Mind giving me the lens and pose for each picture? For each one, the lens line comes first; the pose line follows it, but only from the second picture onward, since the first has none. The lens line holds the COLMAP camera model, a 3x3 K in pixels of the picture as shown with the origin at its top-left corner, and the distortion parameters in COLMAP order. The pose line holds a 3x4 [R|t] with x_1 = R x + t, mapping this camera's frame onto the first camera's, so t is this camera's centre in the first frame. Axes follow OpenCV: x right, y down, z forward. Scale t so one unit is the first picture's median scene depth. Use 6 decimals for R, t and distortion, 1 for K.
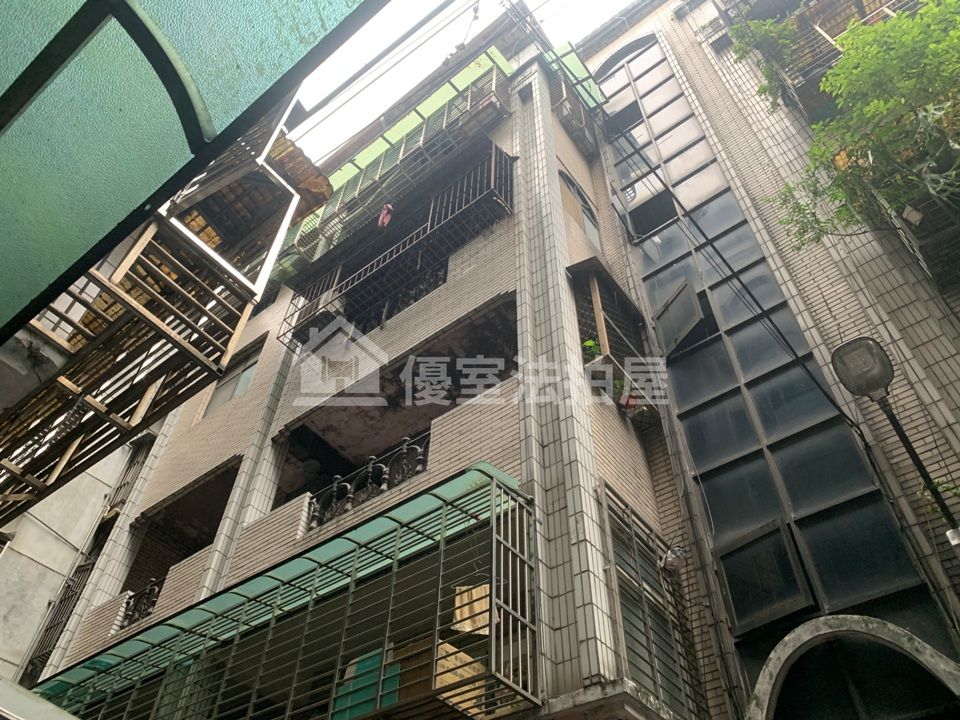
lens RADIAL K [[739.2, 0, 474.7], [0, 739.2, 356.0], [0, 0, 1]] dist [0.013633, -0.014572]
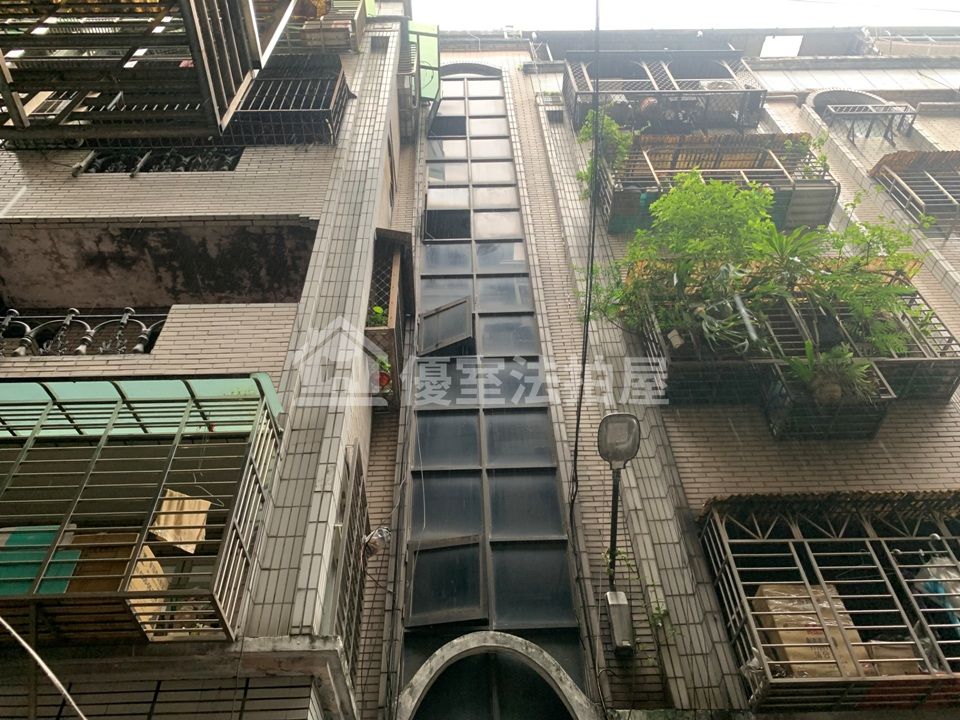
lens RADIAL K [[739.2, 0, 475.1], [0, 739.2, 369.2], [0, 0, 1]] dist [0.013633, -0.014572]
pose [[0.782146, 0.422613, 0.457872, -0.196009], [-0.435936, 0.896188, -0.082502, 0.097791], [-0.445206, -0.135074, 0.885182, 0.088823]]
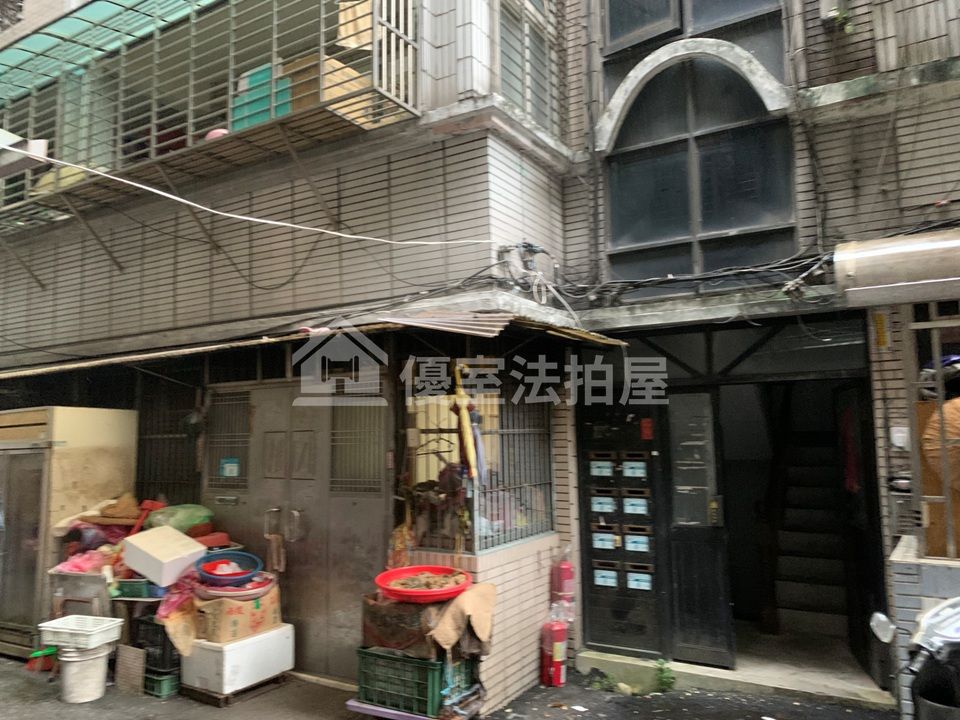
lens RADIAL K [[739.2, 0, 475.8], [0, 739.2, 355.3], [0, 0, 1]] dist [0.013633, -0.014572]
pose [[0.992744, -0.031559, 0.116032, 0.025155], [-0.056674, 0.728248, 0.682966, -0.032287], [-0.106054, -0.684586, 0.721176, -0.061037]]
